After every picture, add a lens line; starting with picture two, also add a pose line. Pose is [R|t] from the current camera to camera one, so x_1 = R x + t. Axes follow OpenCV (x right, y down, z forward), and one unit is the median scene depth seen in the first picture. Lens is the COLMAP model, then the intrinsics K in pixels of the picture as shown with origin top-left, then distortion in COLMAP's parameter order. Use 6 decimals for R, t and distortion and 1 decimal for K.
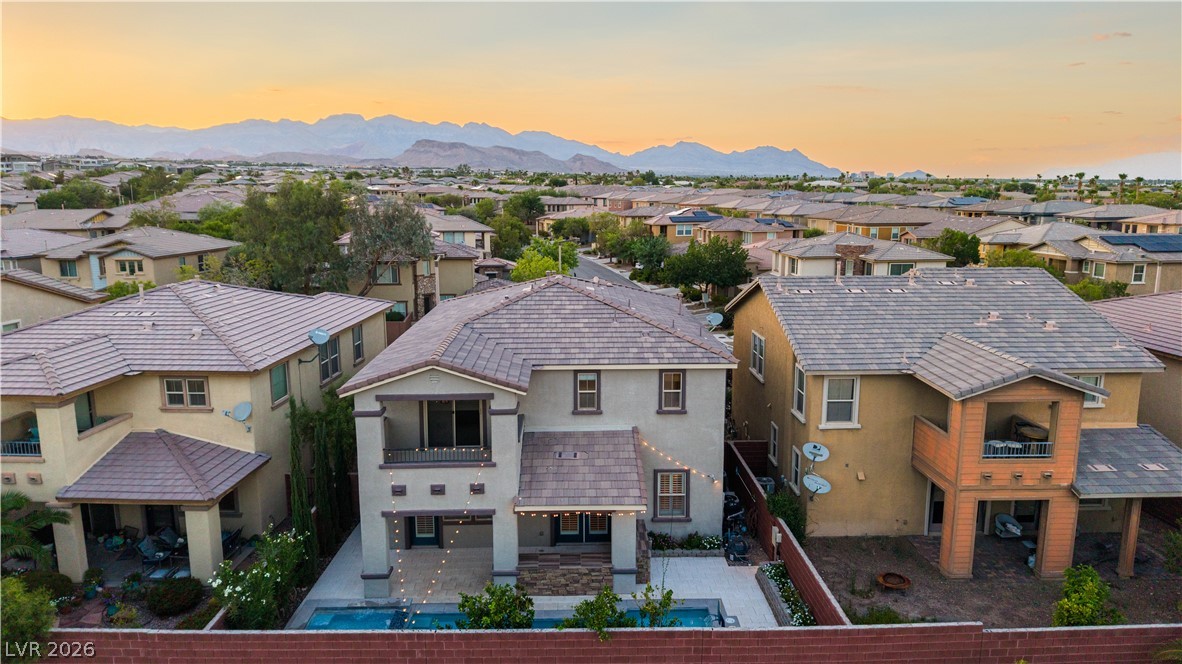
lens RADIAL K [[787.4, 0, 593.3], [0, 787.4, 330.4], [0, 0, 1]] dist [0.031503, -0.032959]
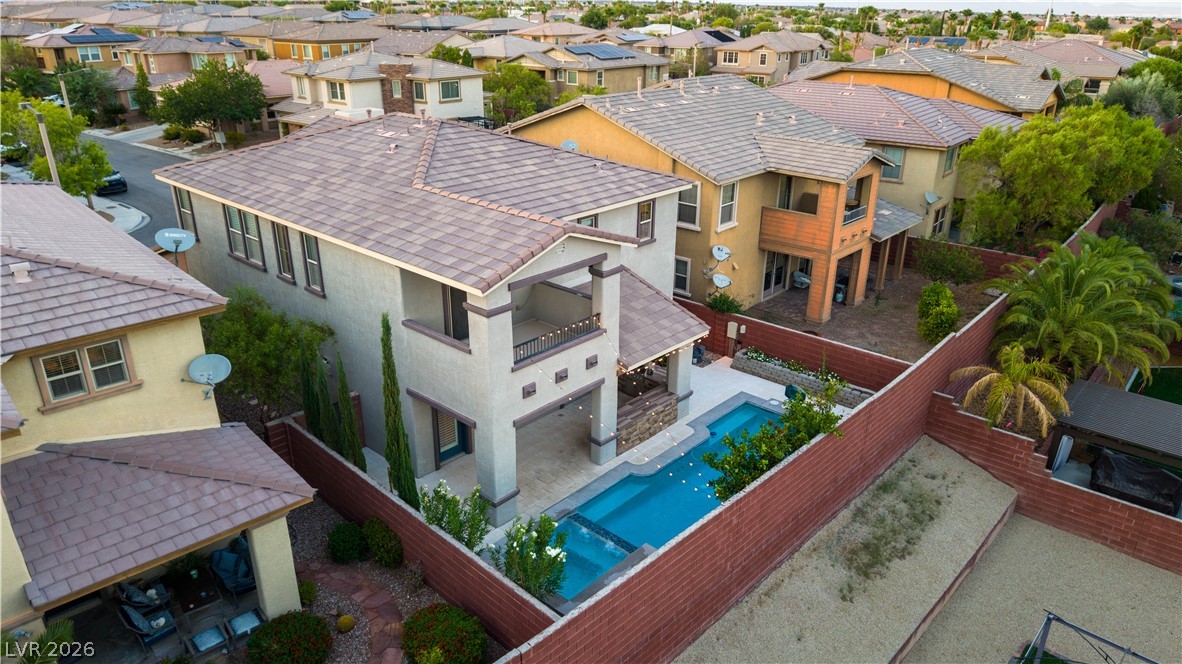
lens RADIAL K [[787.4, 0, 588.6], [0, 787.4, 333.4], [0, 0, 1]] dist [0.031503, -0.032959]
pose [[0.698865, -0.270544, 0.662113, -0.646100], [0.118835, 0.956757, 0.265507, -0.059990], [-0.705313, -0.106871, 0.700794, 0.335421]]
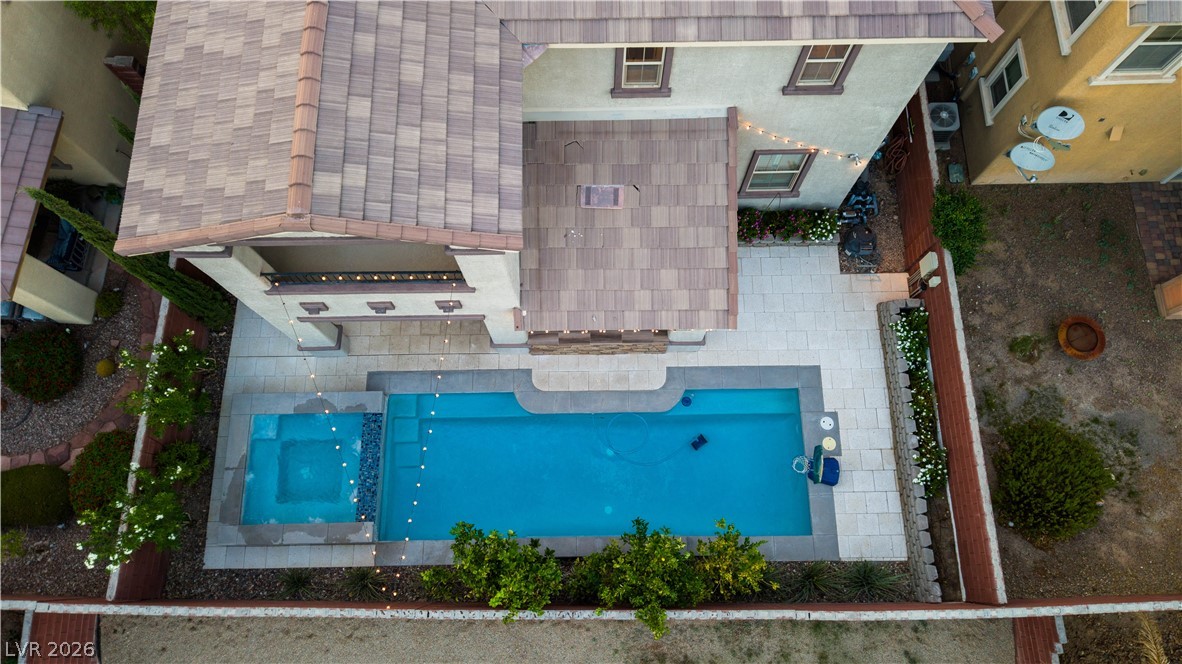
lens RADIAL K [[787.4, 0, 594.3], [0, 787.4, 340.3], [0, 0, 1]] dist [0.031503, -0.032959]
pose [[0.999923, 0.010898, -0.005976, -0.032202], [0.000535, 0.442589, 0.896724, -0.271294], [0.012418, -0.896658, 0.442549, 0.636995]]
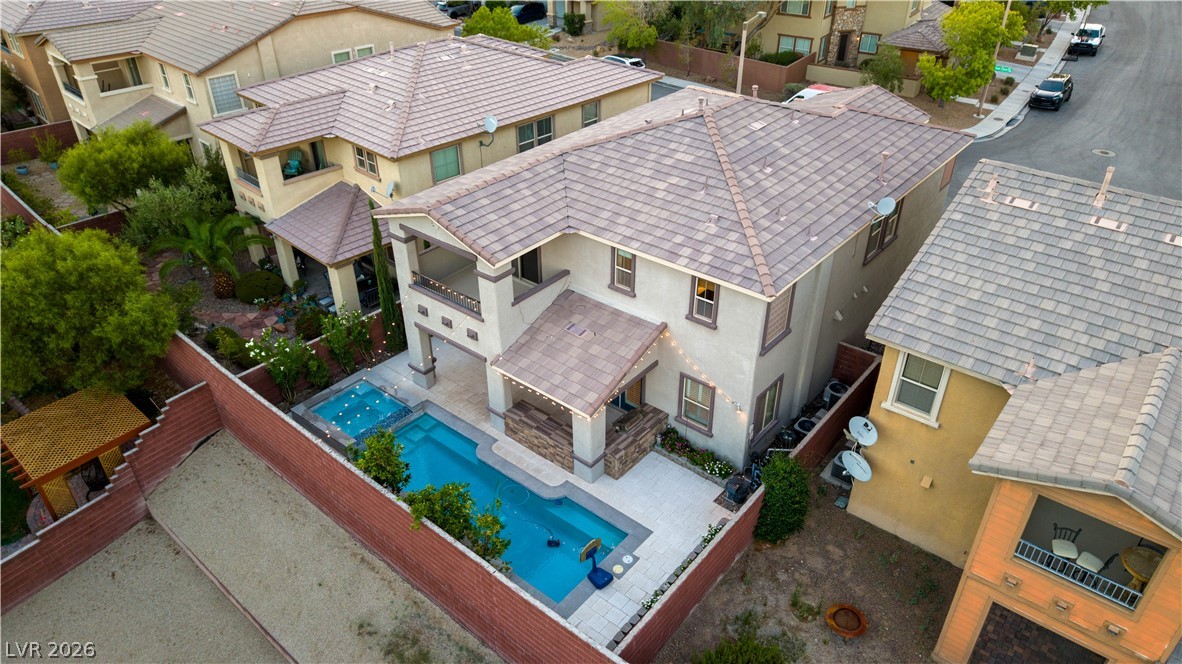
lens RADIAL K [[787.4, 0, 593.7], [0, 787.4, 336.4], [0, 0, 1]] dist [0.031503, -0.032959]
pose [[0.756460, 0.358161, -0.547256, 0.479509], [-0.116950, 0.897319, 0.425607, -0.227677], [0.643499, -0.257953, 0.720672, 0.312824]]
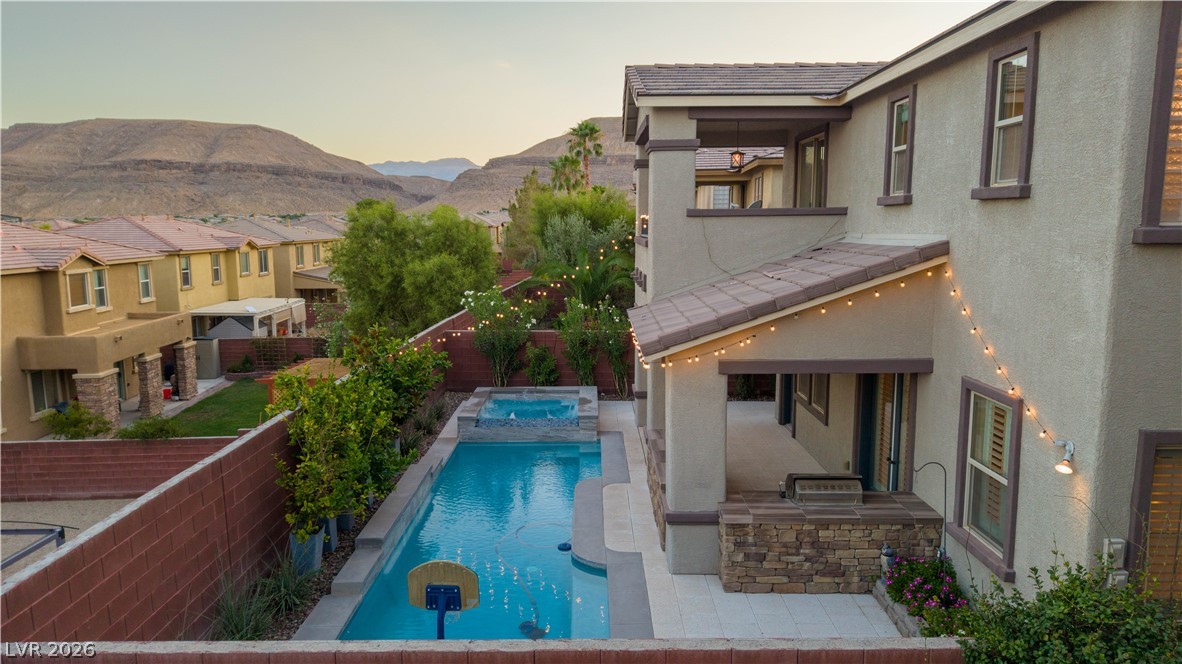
lens RADIAL K [[787.4, 0, 592.0], [0, 787.4, 337.5], [0, 0, 1]] dist [0.031503, -0.032959]
pose [[-0.022958, 0.142913, -0.989469, 0.415153], [-0.175071, 0.973861, 0.144721, 0.141428], [0.984288, 0.176550, 0.002662, 0.852035]]
